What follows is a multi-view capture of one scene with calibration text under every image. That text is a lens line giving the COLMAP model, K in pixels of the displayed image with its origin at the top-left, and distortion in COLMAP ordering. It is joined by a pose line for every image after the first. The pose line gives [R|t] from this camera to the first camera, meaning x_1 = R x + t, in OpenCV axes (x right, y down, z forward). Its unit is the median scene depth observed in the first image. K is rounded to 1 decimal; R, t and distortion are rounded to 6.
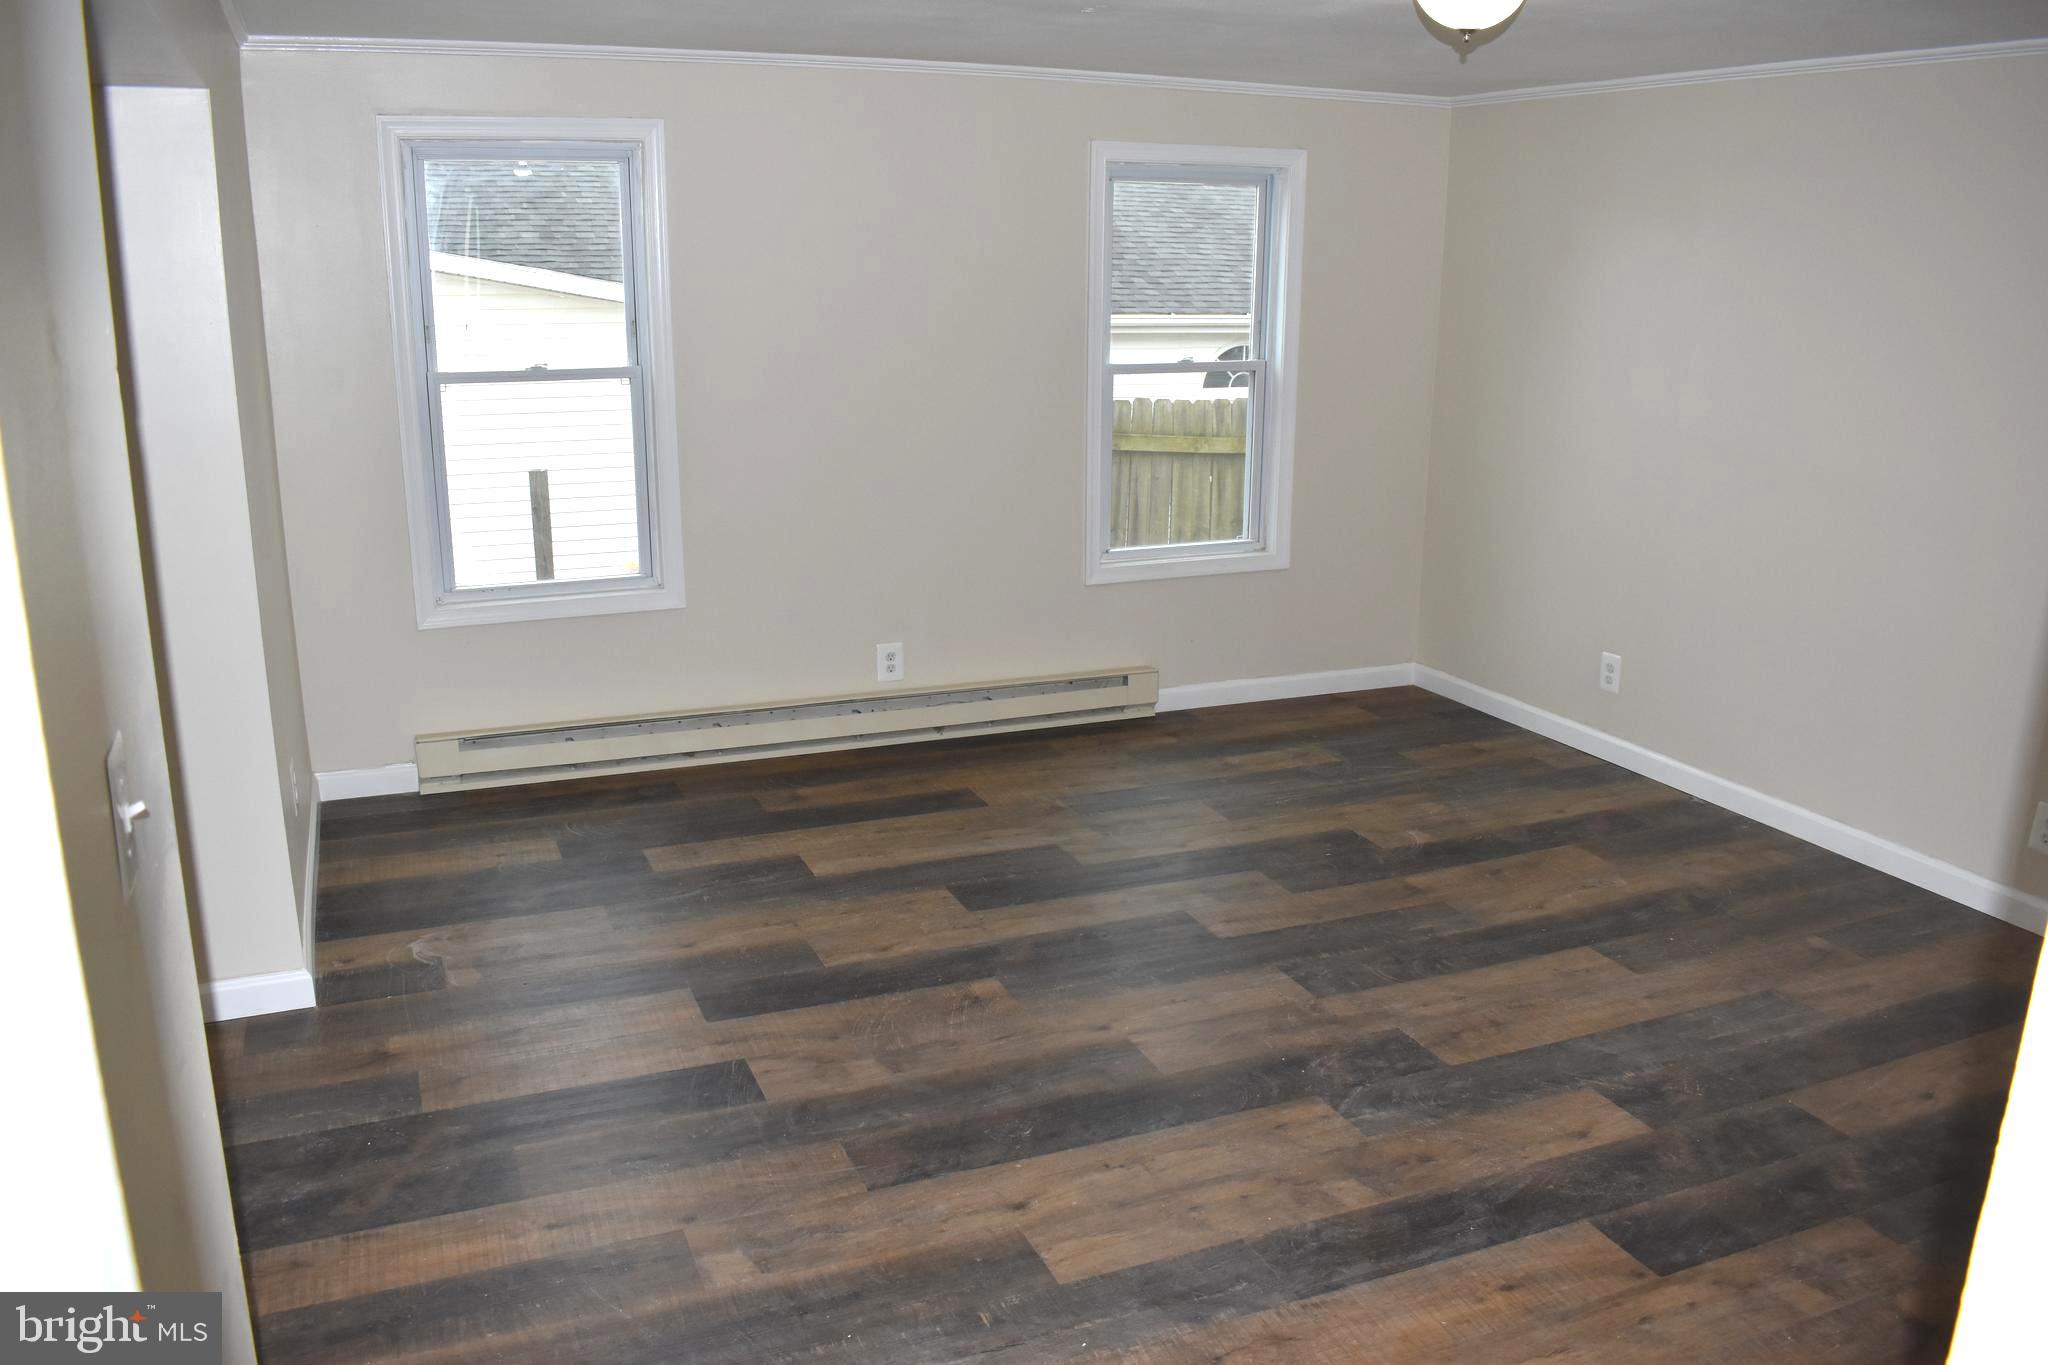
lens RADIAL K [[1603.2, 0, 1024.0], [0, 1603.2, 682.5], [0, 0, 1]] dist [-0.091283, 0.008740]
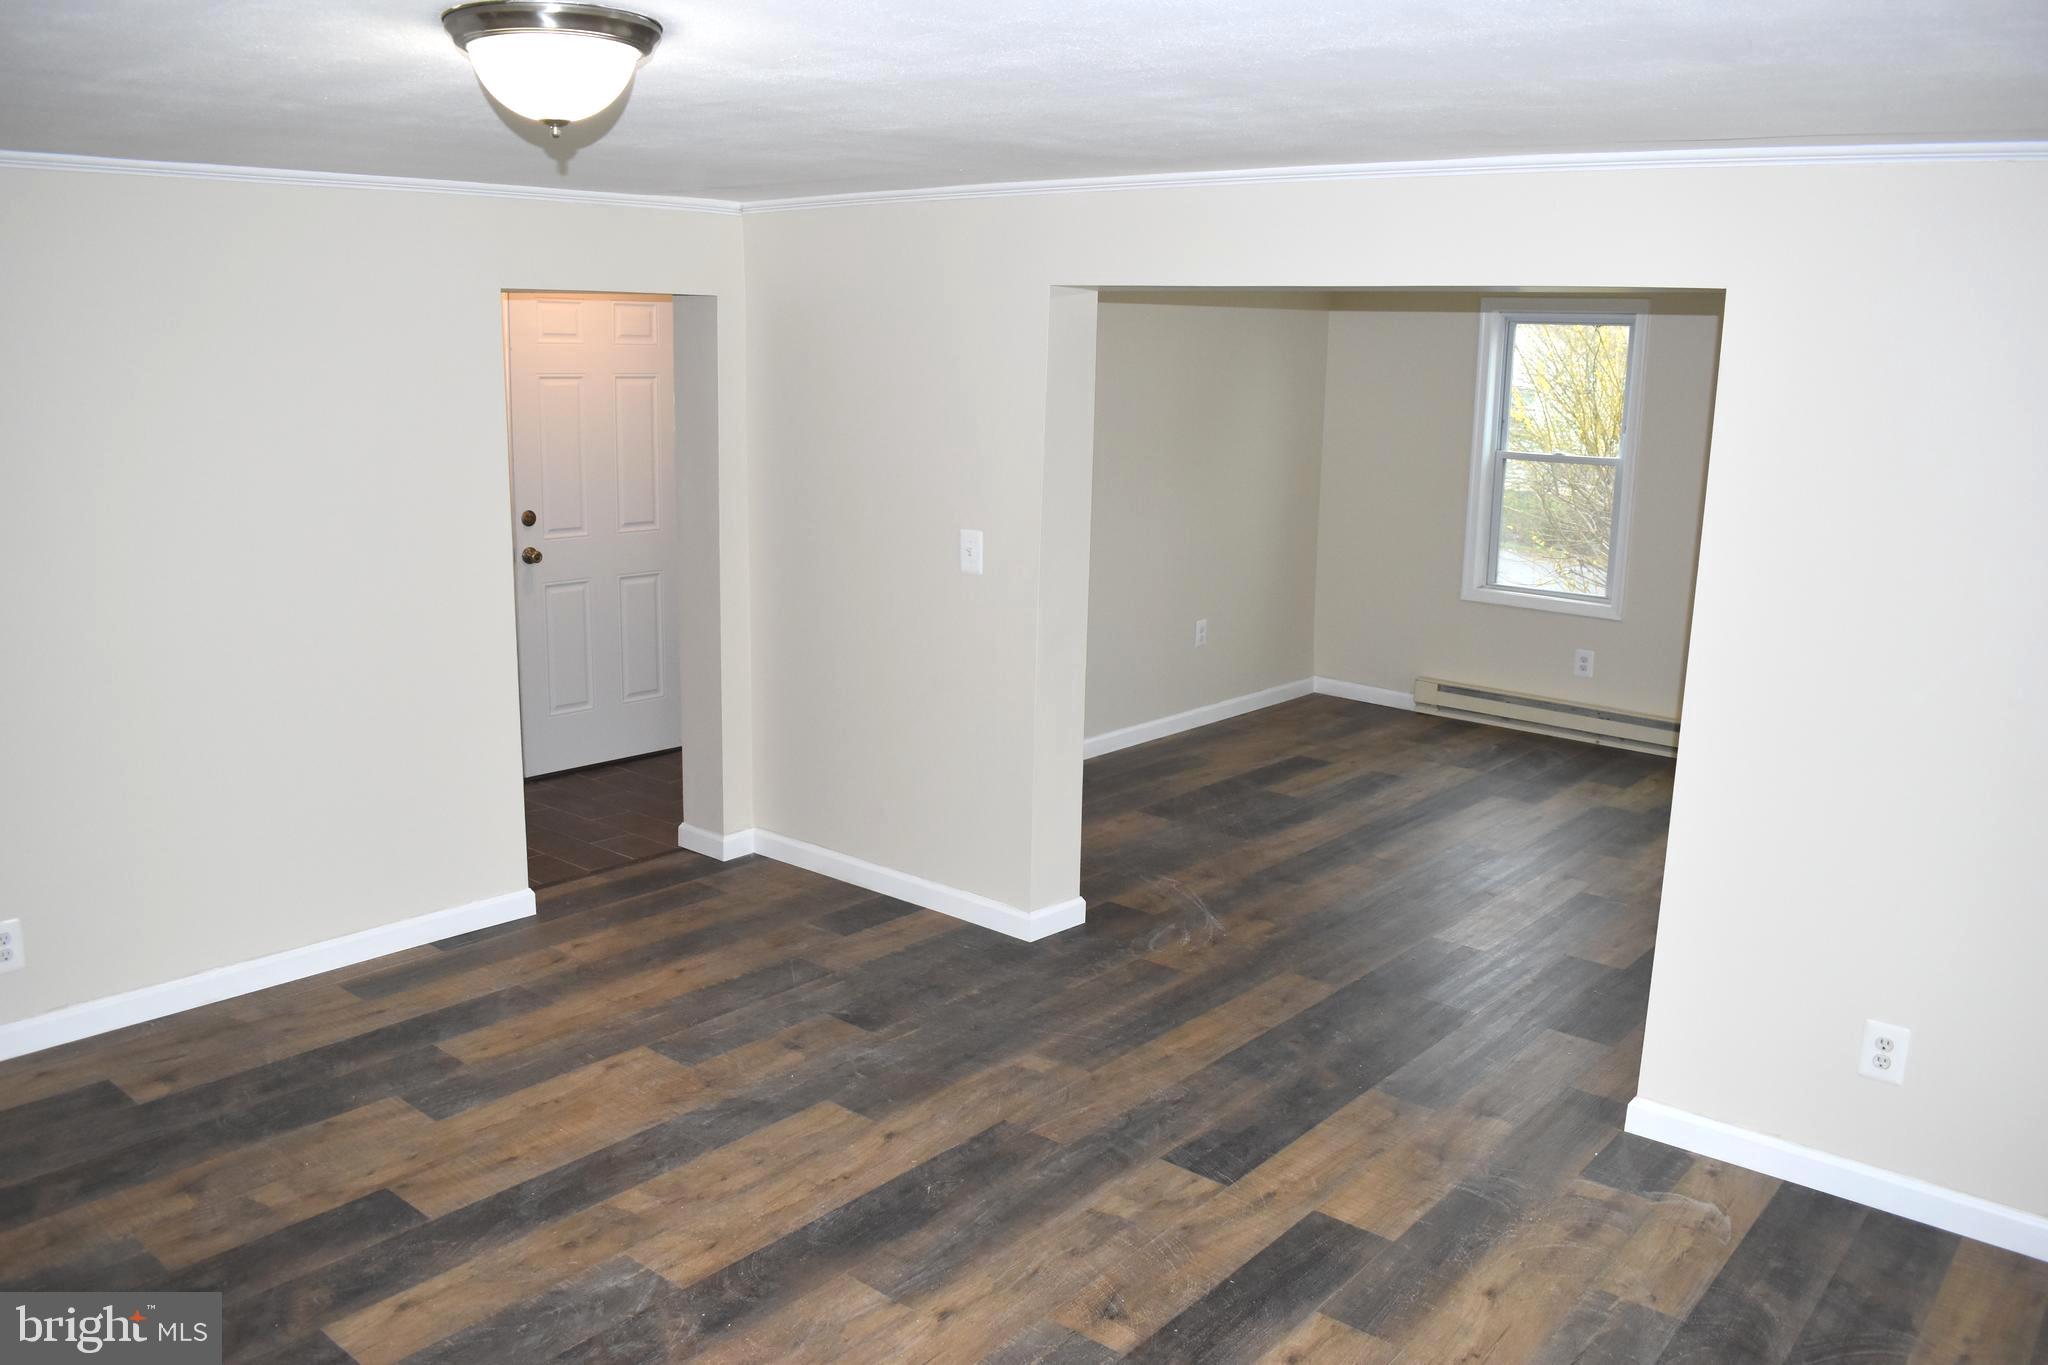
lens RADIAL K [[1603.2, 0, 1024.0], [0, 1603.2, 682.5], [0, 0, 1]] dist [-0.091283, 0.008740]
pose [[-0.887694, 0.059920, -0.456519, 0.400267], [-0.153486, 0.896275, 0.416092, -0.473921], [0.434099, 0.439432, -0.786421, 1.625028]]
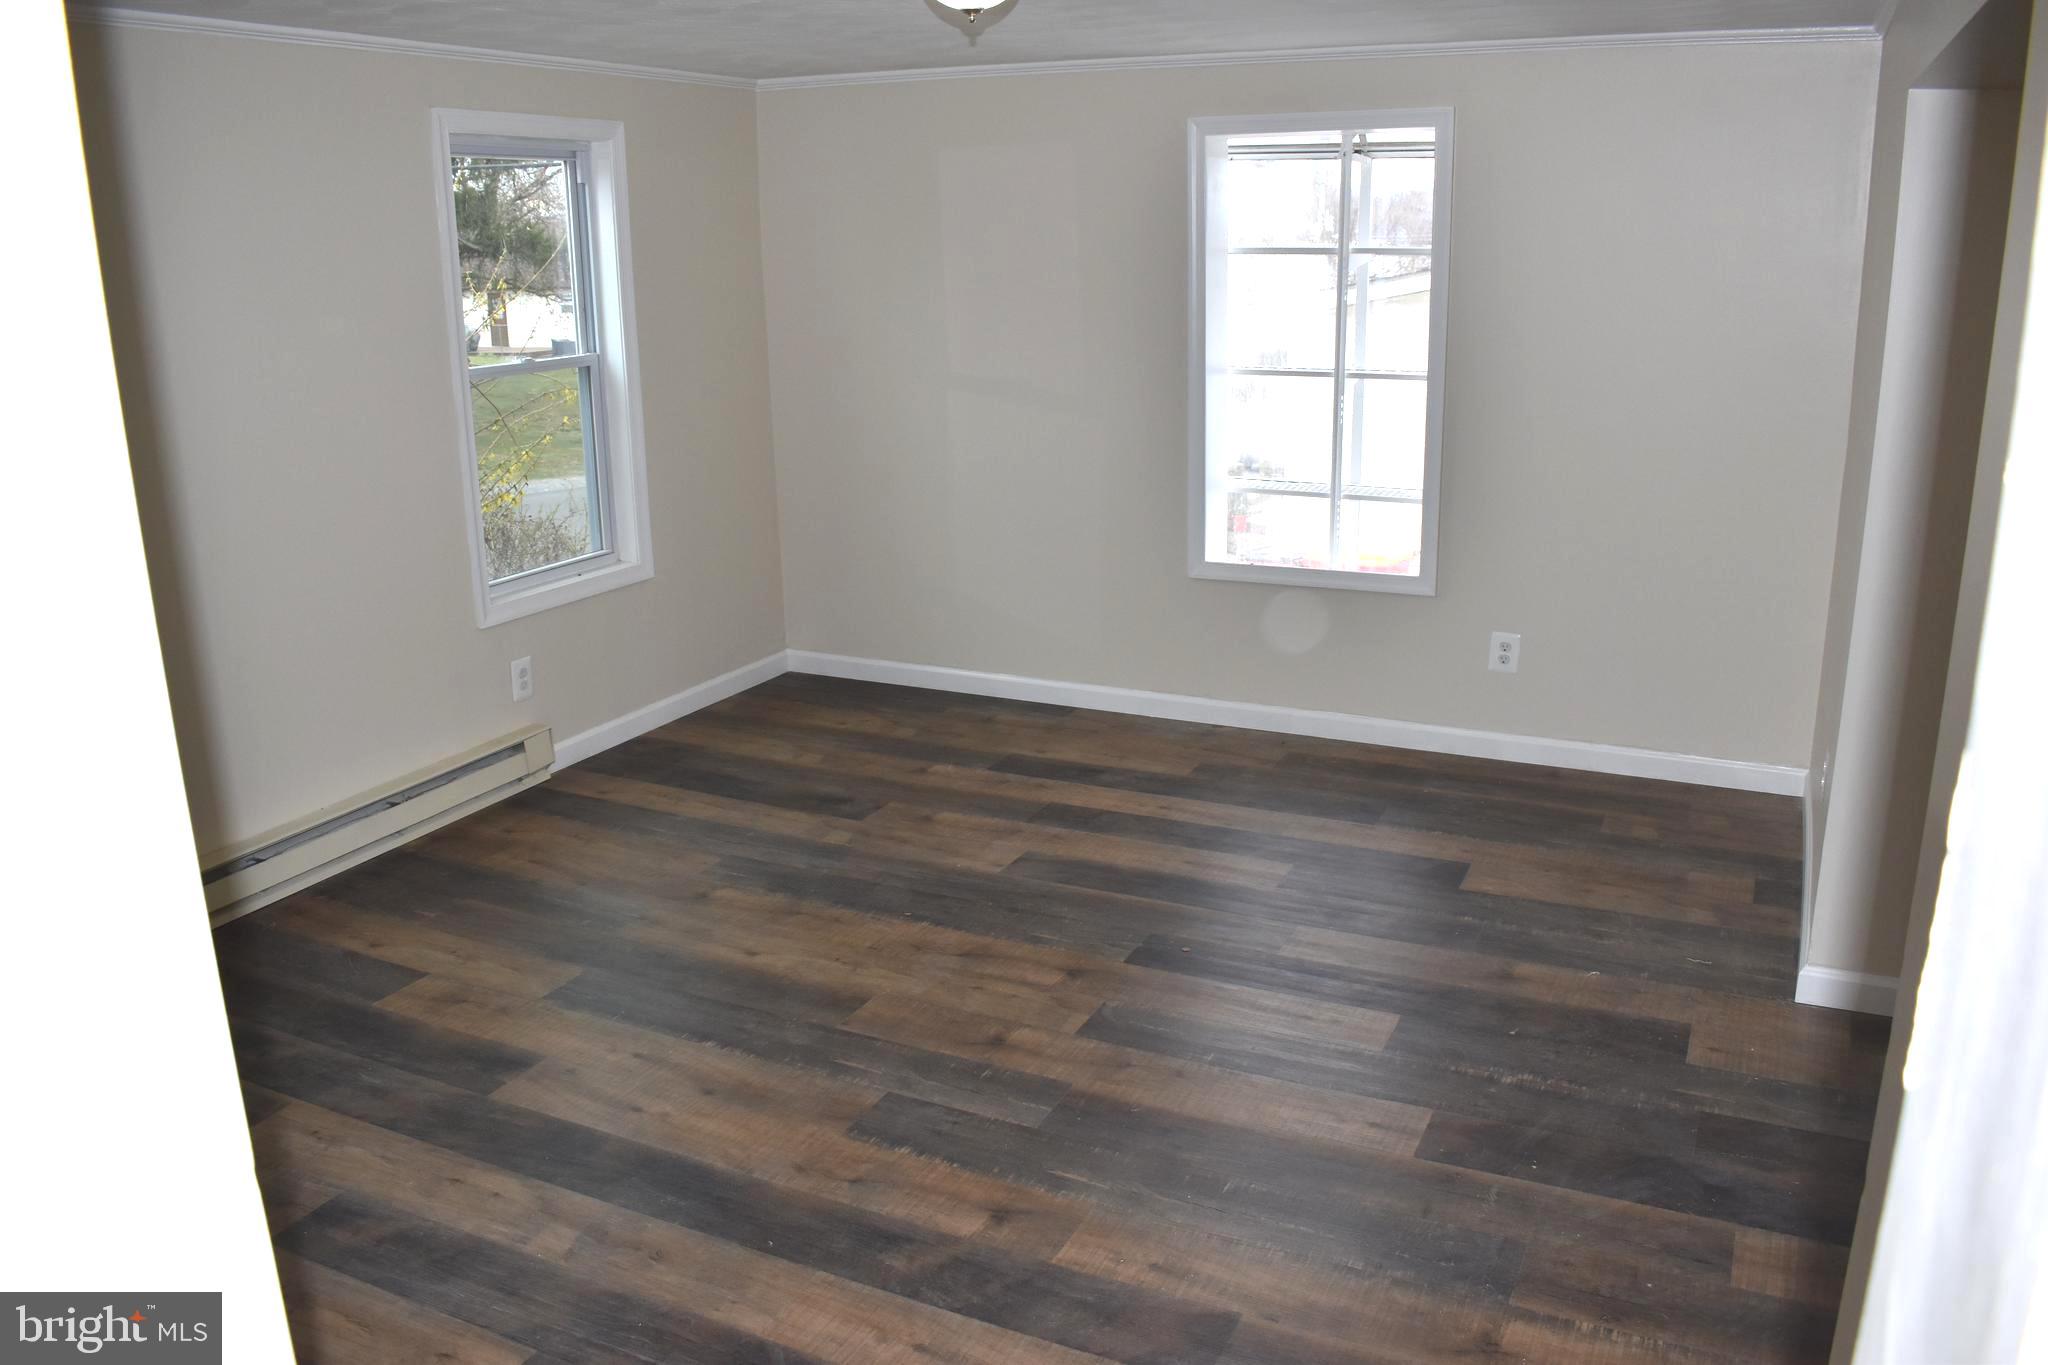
lens RADIAL K [[1603.2, 0, 1024.0], [0, 1603.2, 682.5], [0, 0, 1]] dist [-0.091283, 0.008740]
pose [[0.661844, 0.188616, -0.725525, -0.168321], [-0.176297, 0.979847, 0.093909, 0.005677], [0.728616, 0.065755, 0.681758, -0.091138]]
